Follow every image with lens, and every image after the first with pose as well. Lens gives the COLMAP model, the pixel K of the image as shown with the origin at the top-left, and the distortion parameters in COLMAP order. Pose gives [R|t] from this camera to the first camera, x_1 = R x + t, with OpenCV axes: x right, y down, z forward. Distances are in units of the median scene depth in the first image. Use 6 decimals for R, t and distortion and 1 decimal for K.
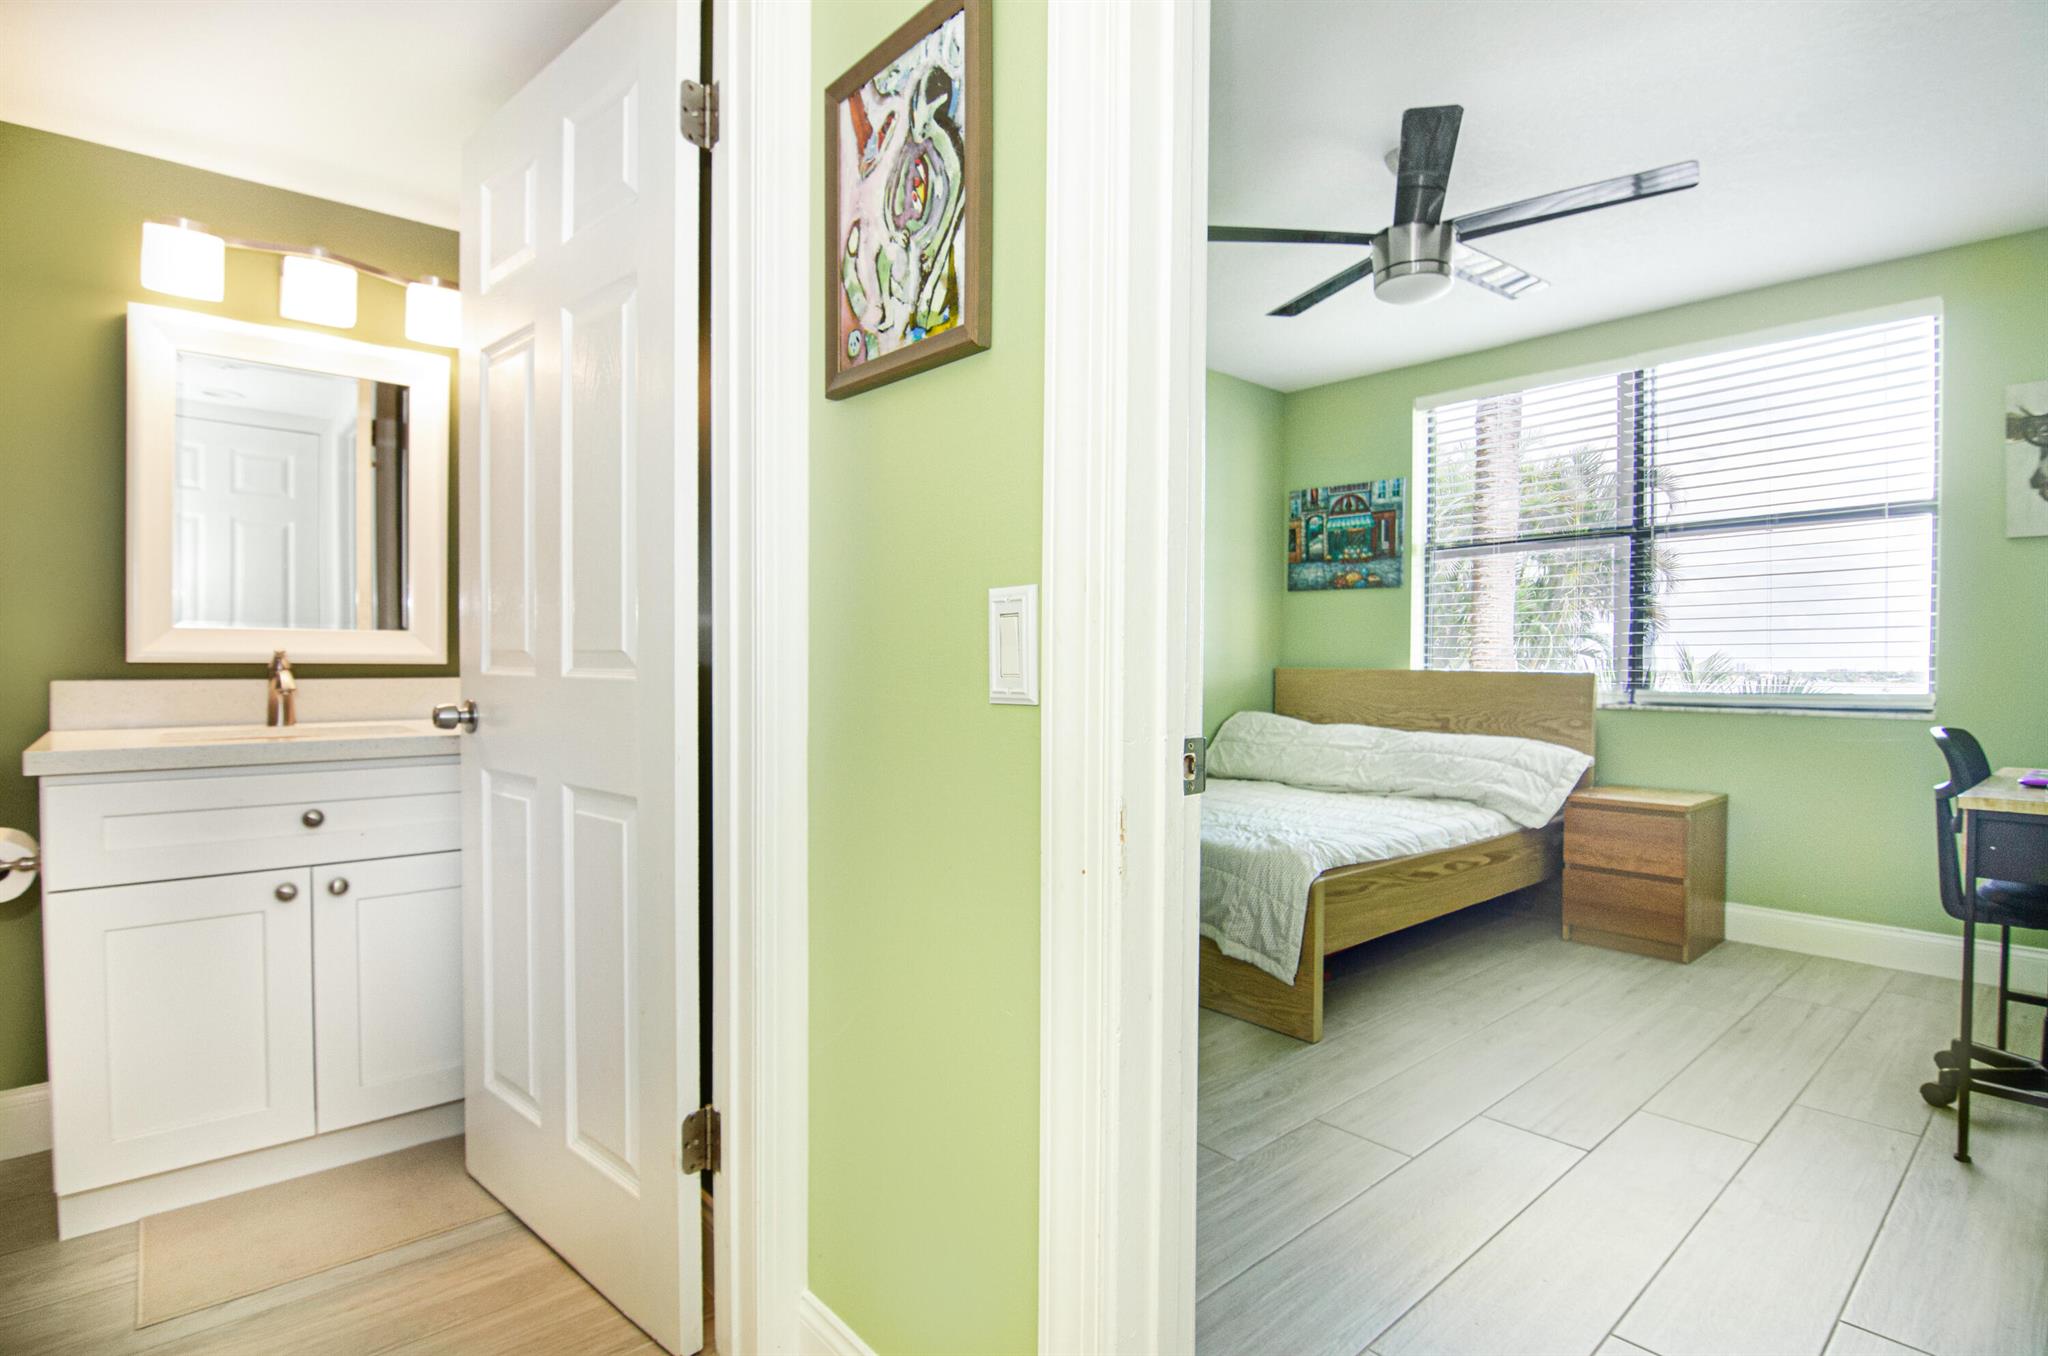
lens RADIAL K [[1006.6, 0, 1073.6], [0, 1006.6, 679.8], [0, 0, 1]] dist [-0.021744, -0.001077]
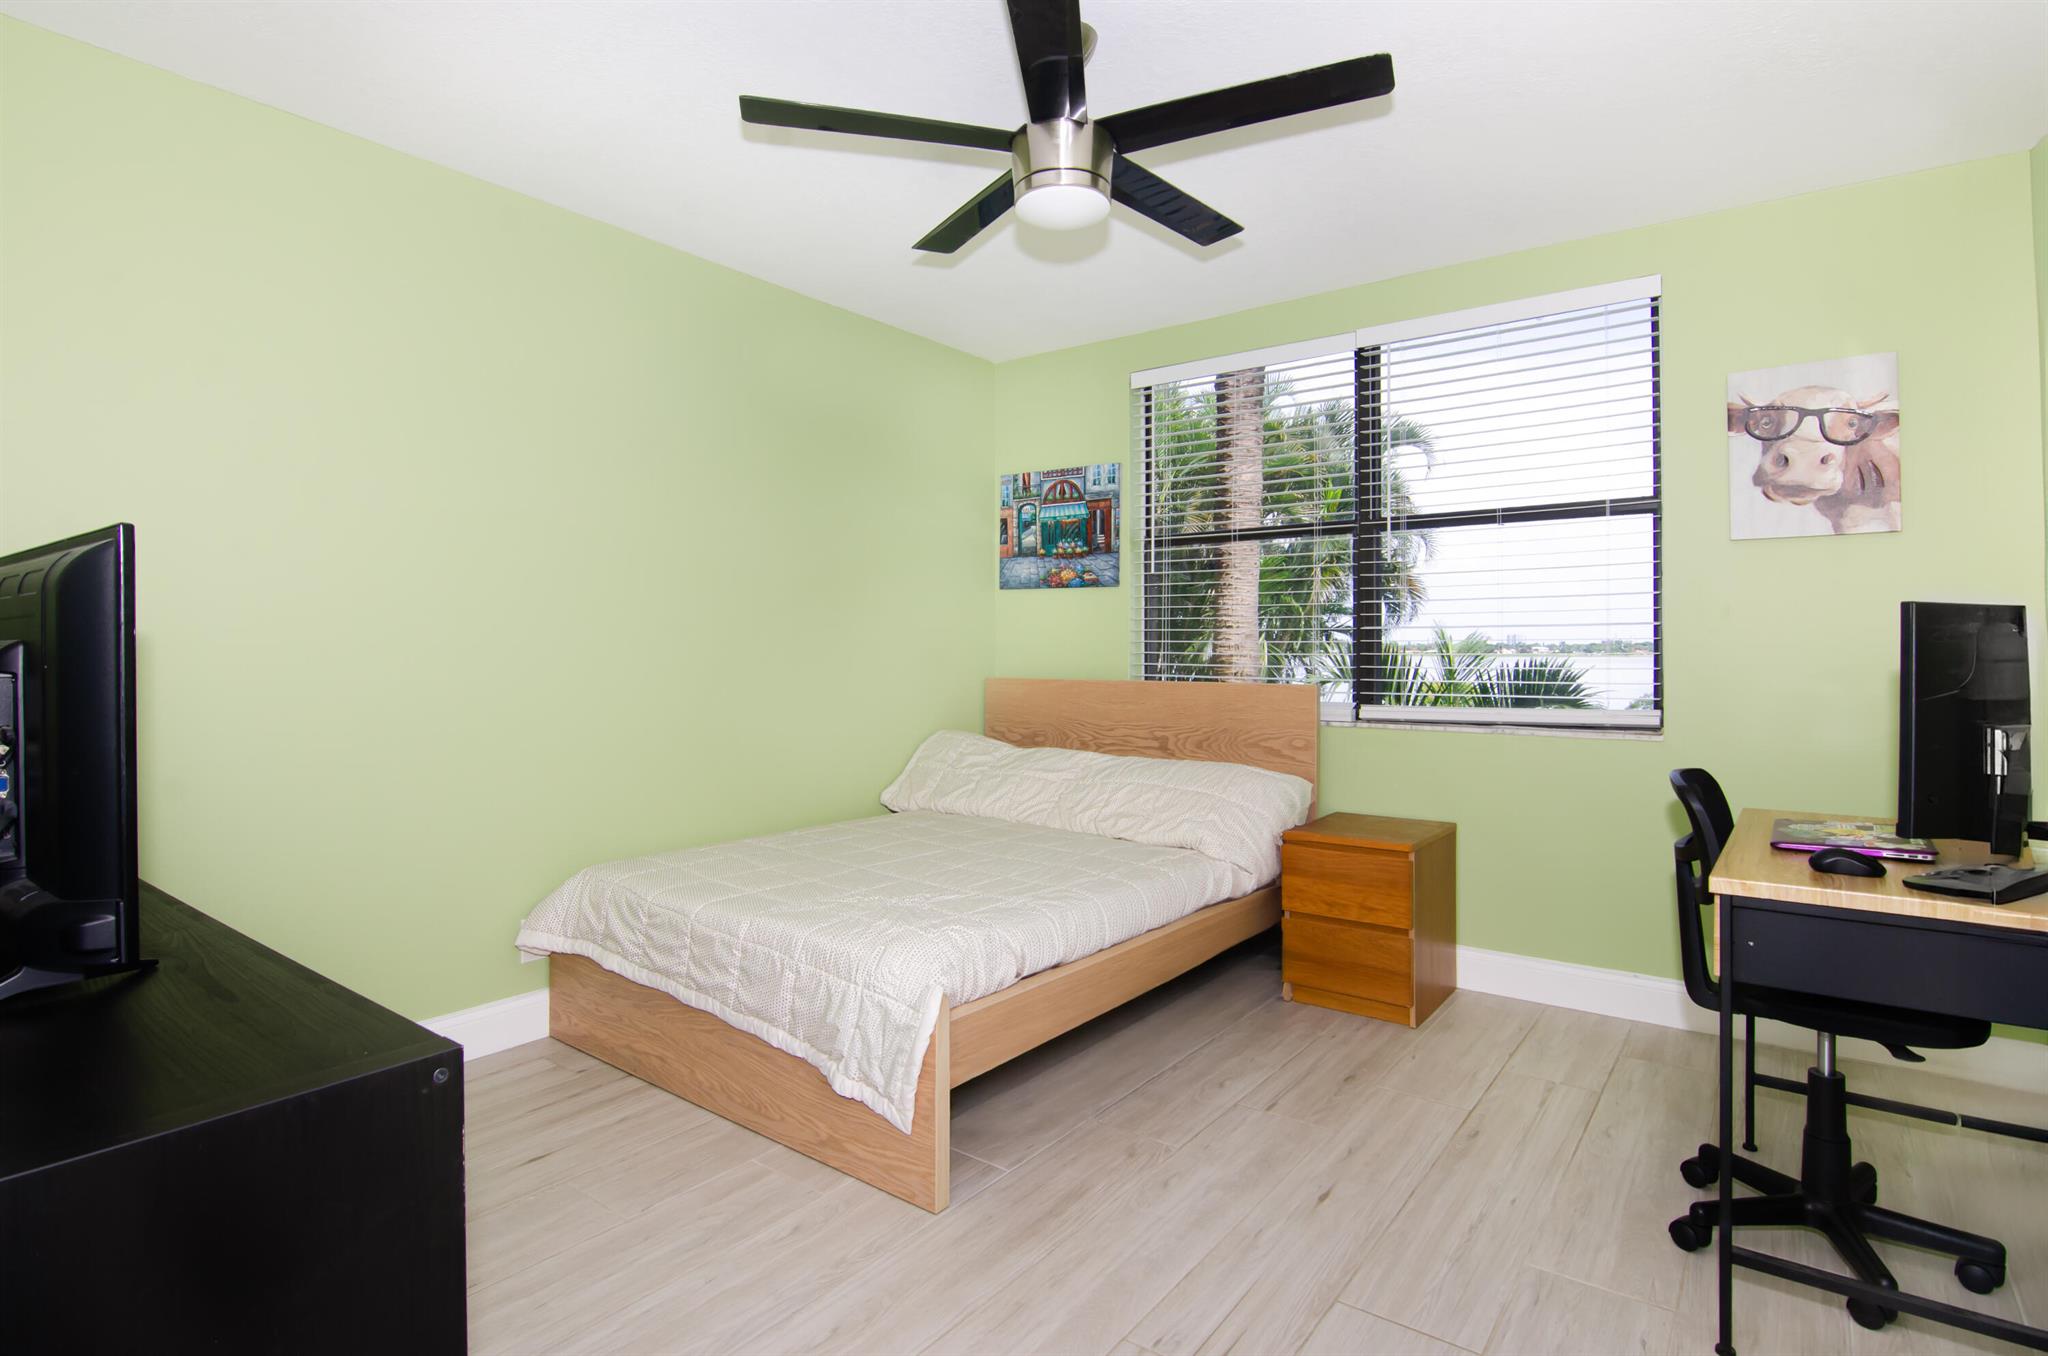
lens RADIAL K [[998.6, 0, 1087.1], [0, 998.6, 641.8], [0, 0, 1]] dist [-0.004295, -0.000835]
pose [[0.978493, -0.002742, 0.206262, 0.117432], [0.008460, 0.999604, -0.026841, -0.020518], [-0.206107, 0.028009, 0.978129, 0.149427]]
